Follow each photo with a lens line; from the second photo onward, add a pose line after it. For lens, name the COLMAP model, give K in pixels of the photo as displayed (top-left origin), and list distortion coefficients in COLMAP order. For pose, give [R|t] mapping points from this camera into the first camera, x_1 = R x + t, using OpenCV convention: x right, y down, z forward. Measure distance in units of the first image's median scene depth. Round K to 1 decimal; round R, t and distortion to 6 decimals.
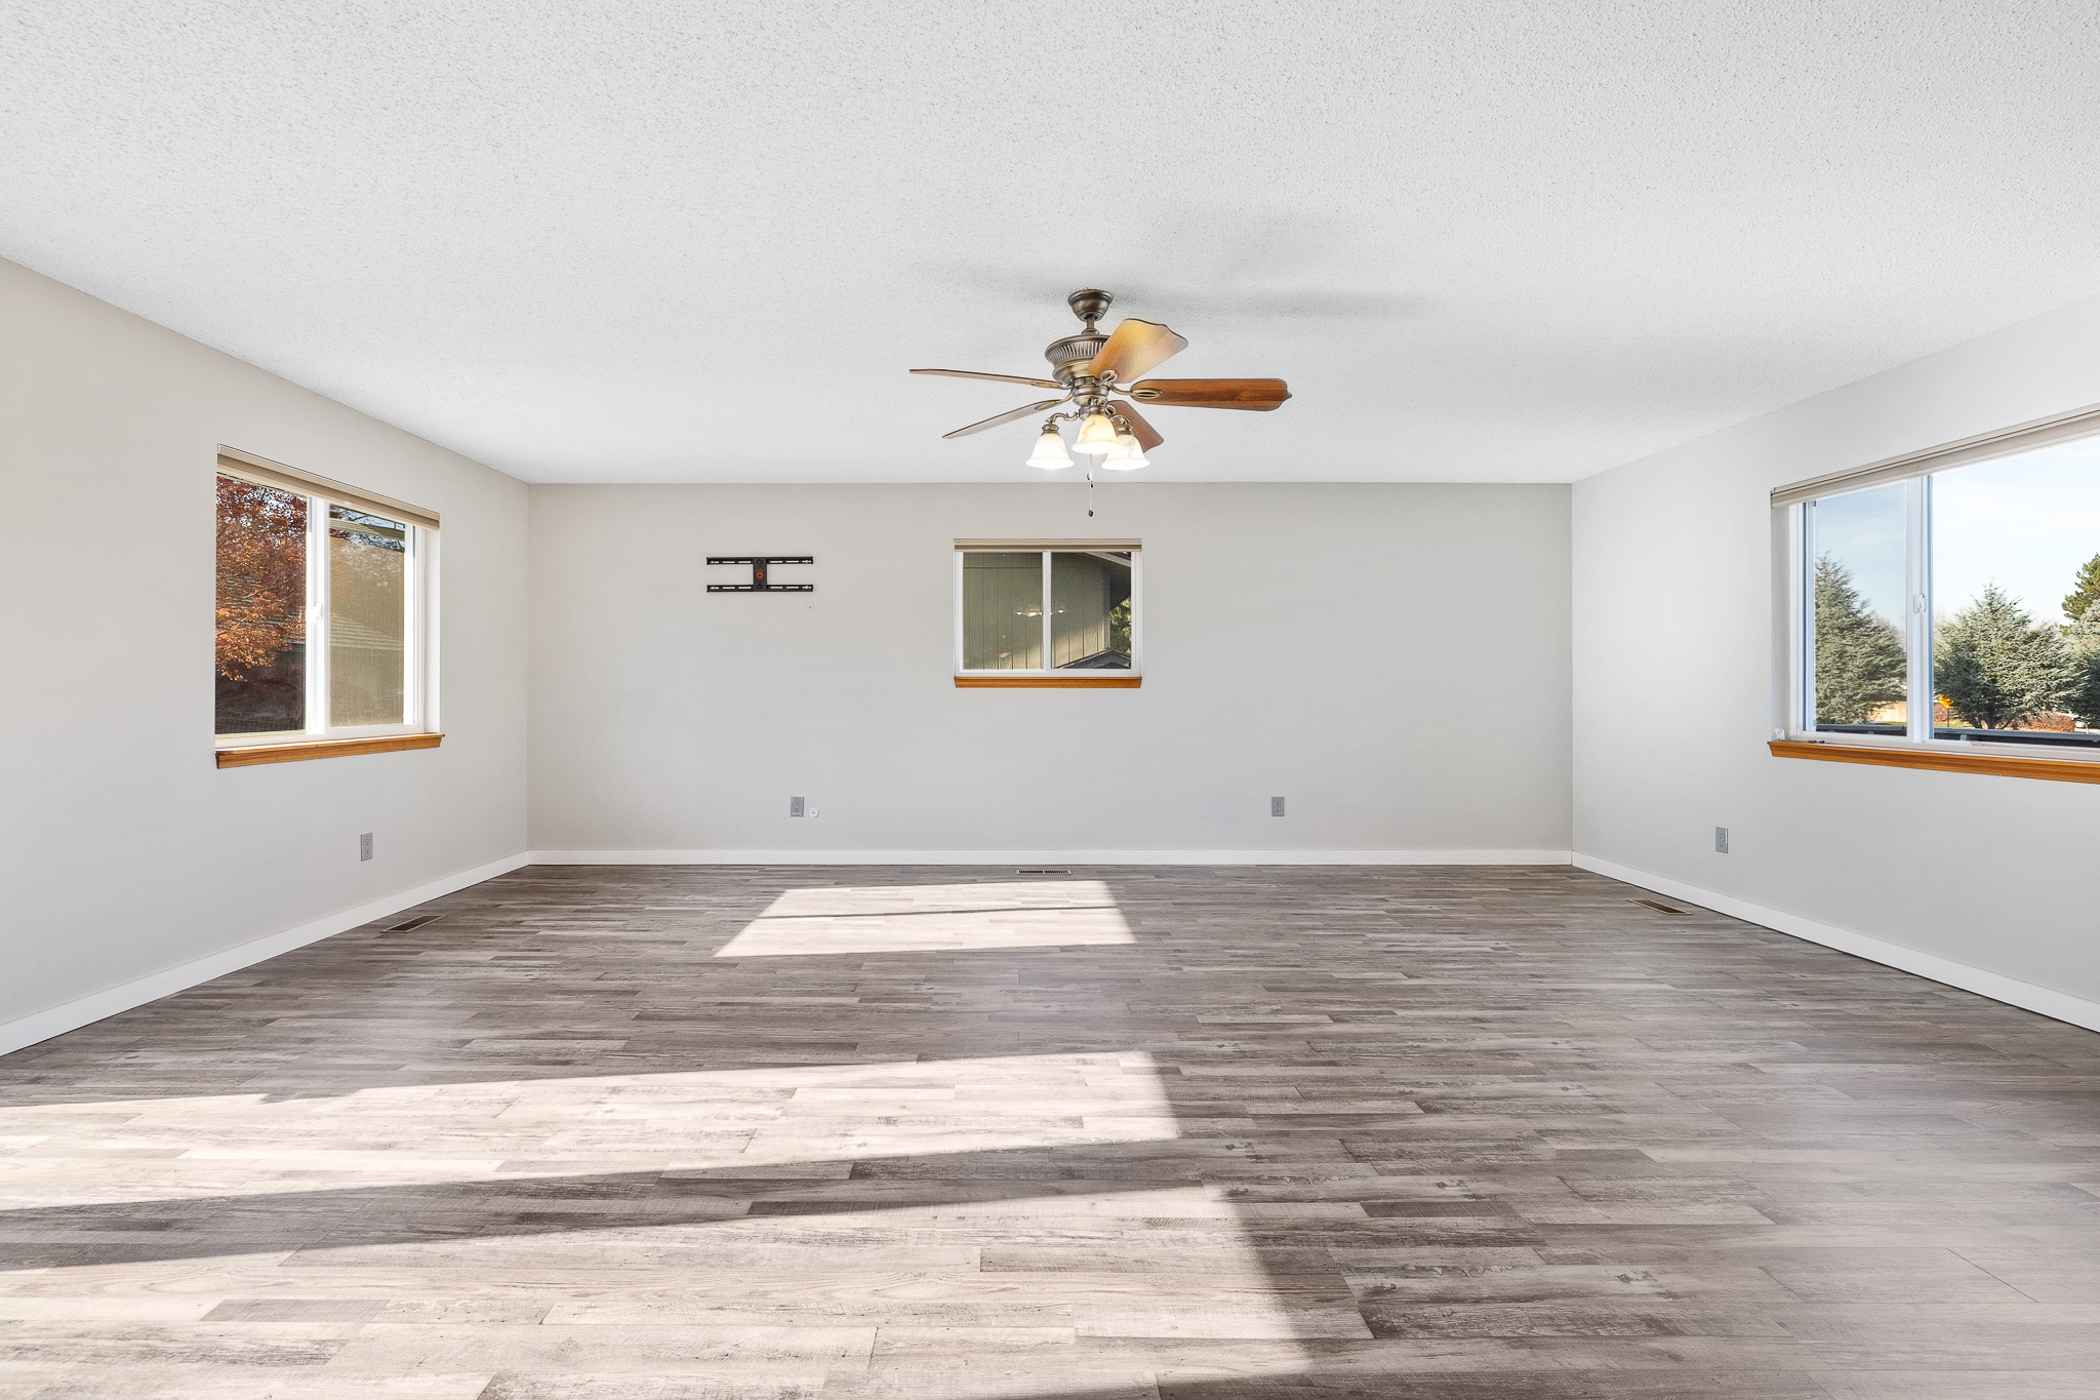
lens RADIAL K [[963.3, 0, 1021.9], [0, 963.3, 694.7], [0, 0, 1]] dist [-0.008902, 0.002415]
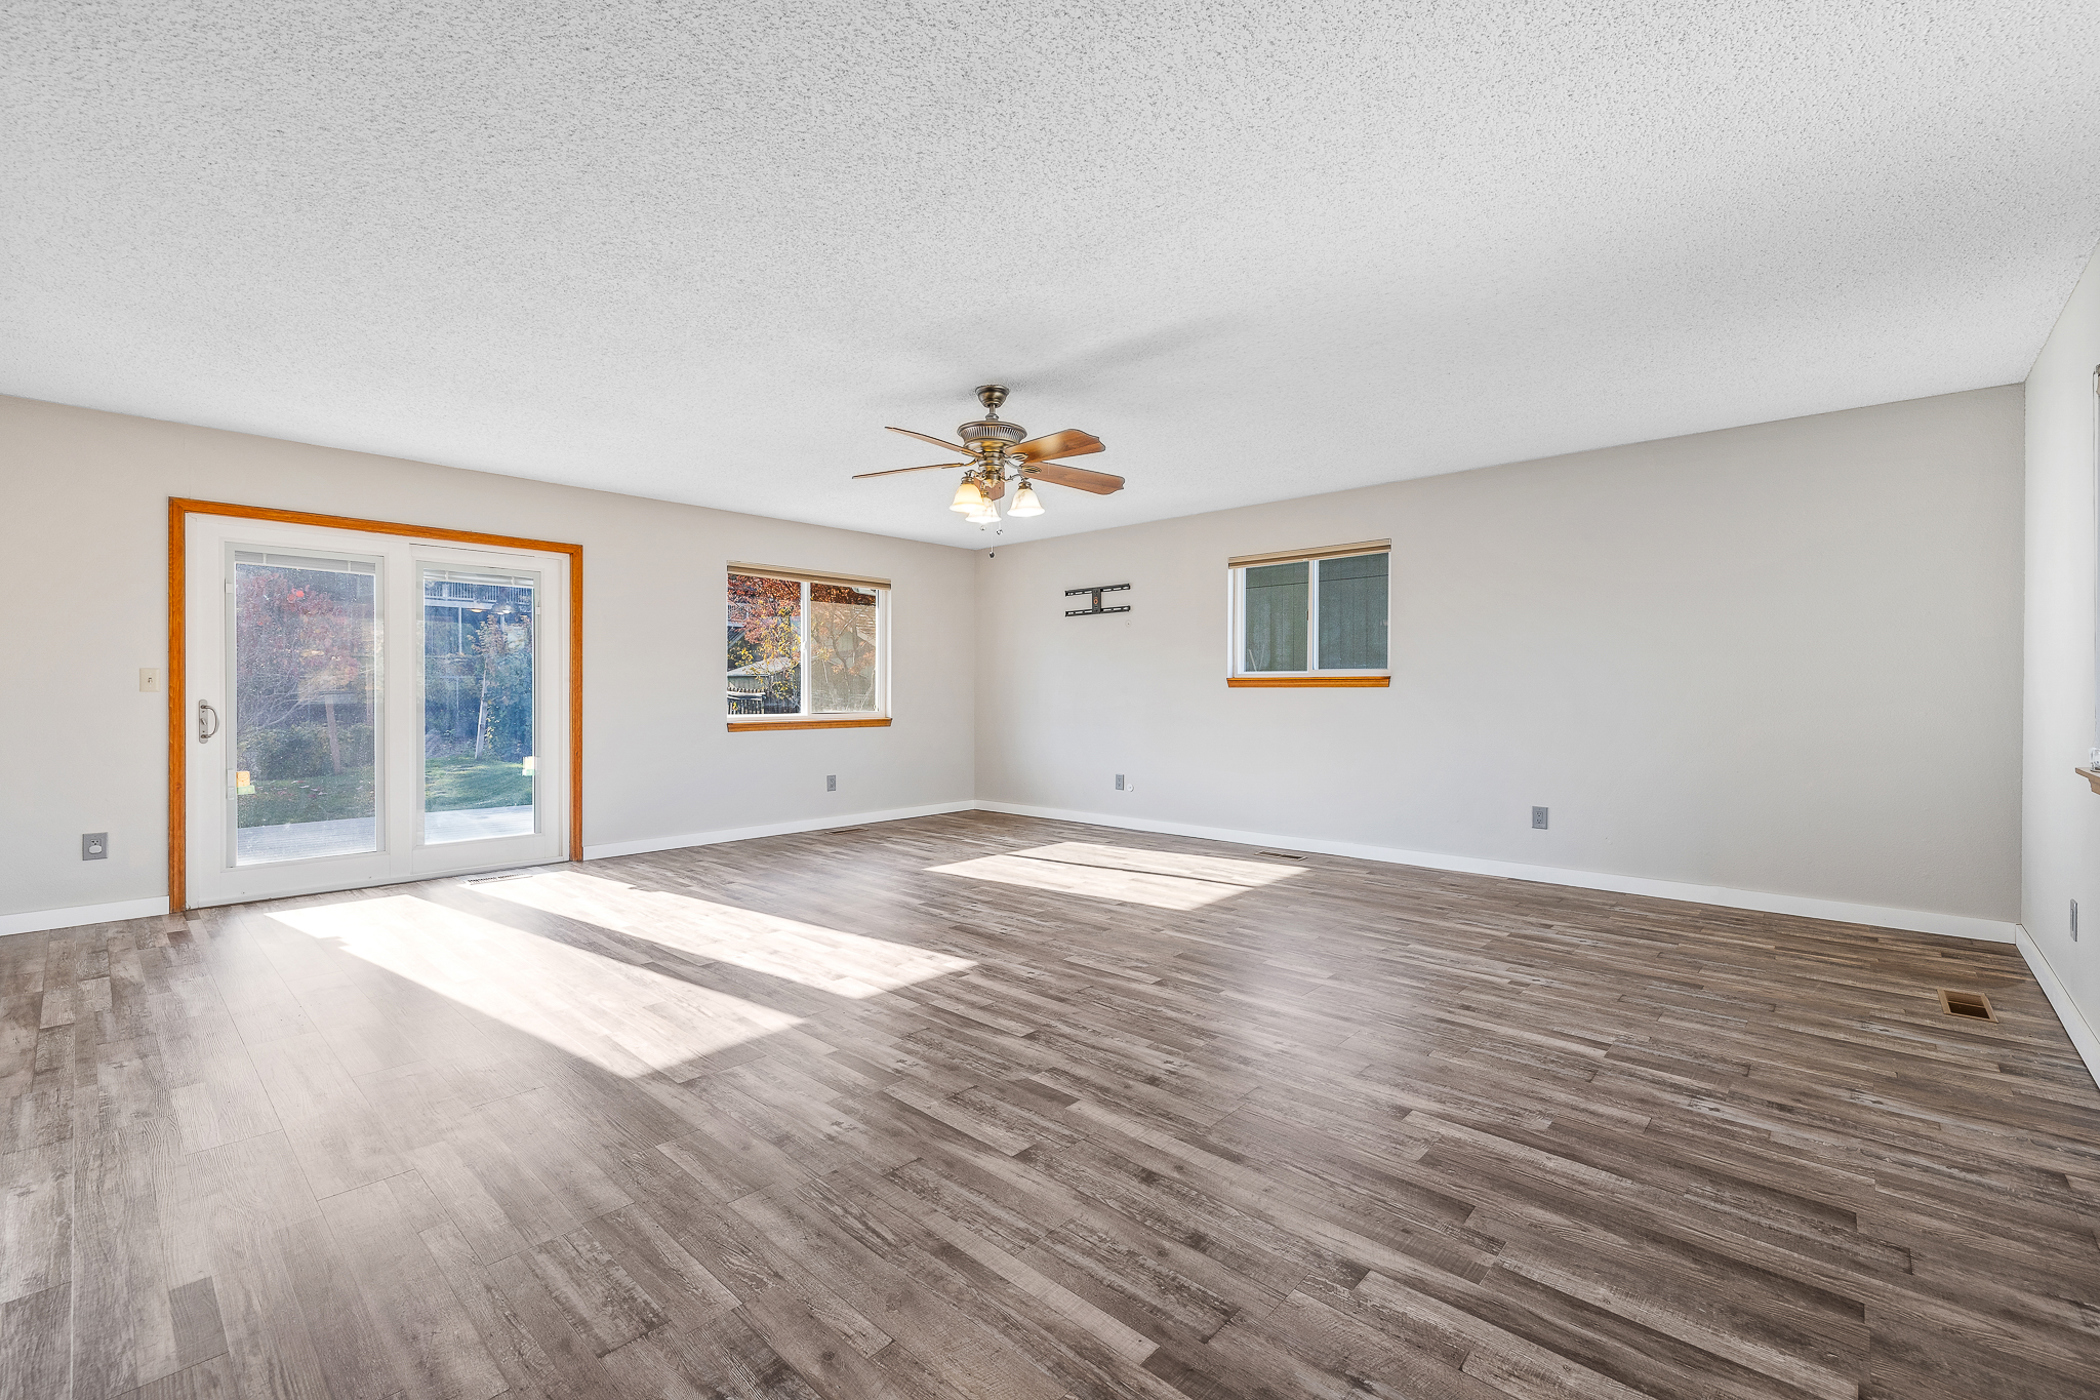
lens RADIAL K [[890.9, 0, 1072.8], [0, 890.9, 707.2], [0, 0, 1]] dist [0.000189, 0.000866]
pose [[0.744431, 0.011415, -0.667601, 0.956203], [-0.000954, 0.999871, 0.016033, -0.001774], [0.667698, -0.011299, 0.744346, 0.159834]]
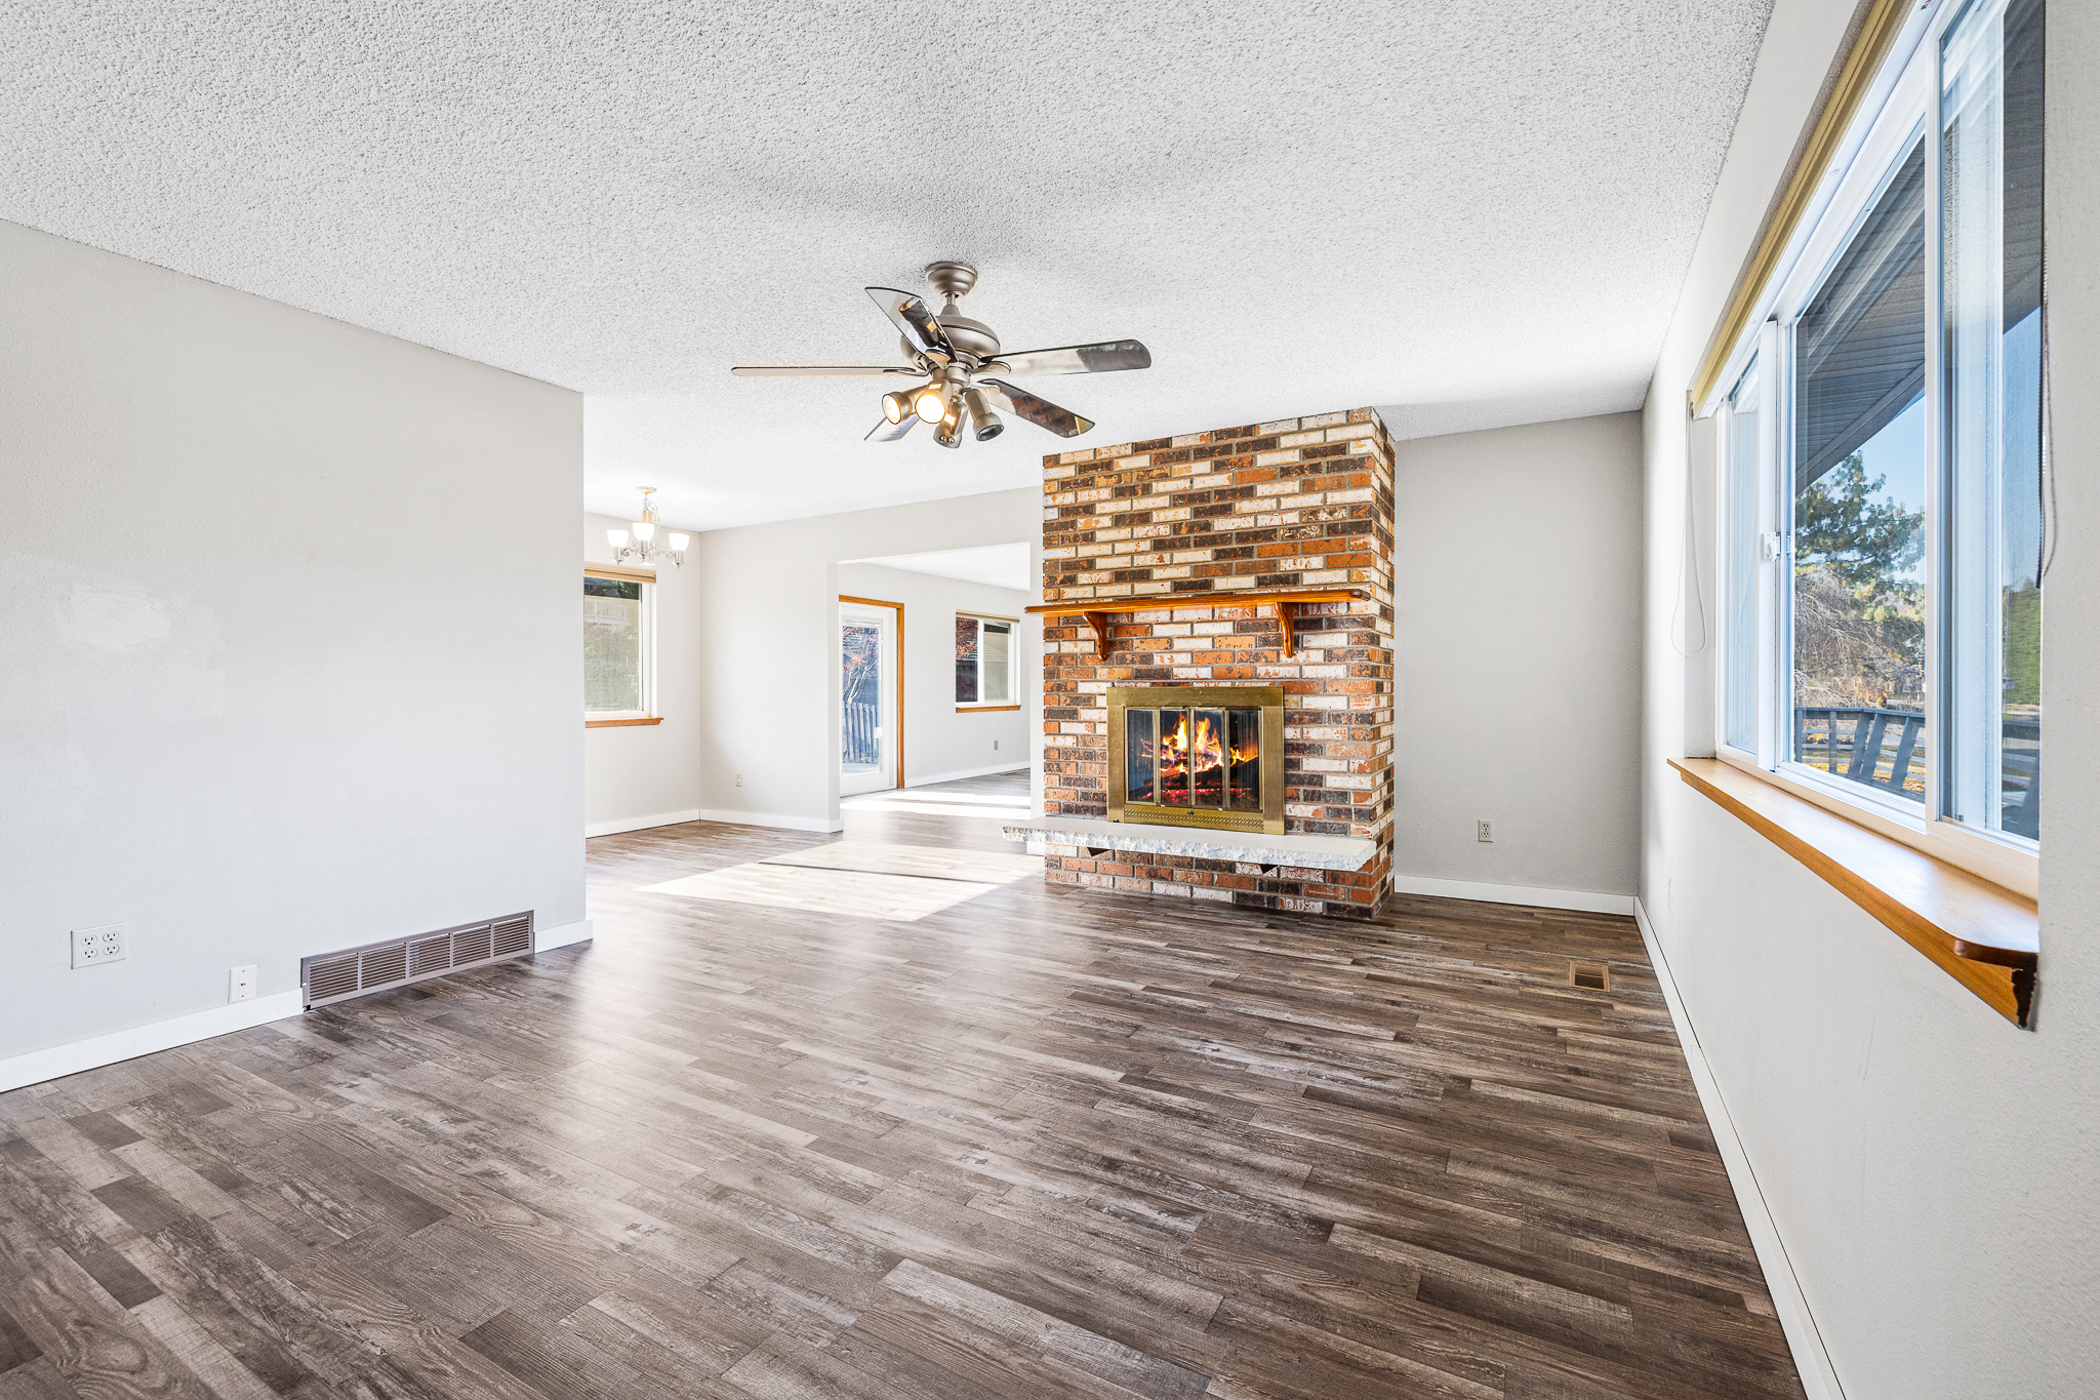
lens RADIAL K [[890.9, 0, 1054.0], [0, 890.9, 691.6], [0, 0, 1]] dist [0.000189, 0.000866]
pose [[0.861400, 0.001457, -0.507924, 1.036518], [0.000664, 0.999992, 0.003995, -0.004930], [0.507926, -0.003779, 0.861392, -1.525664]]
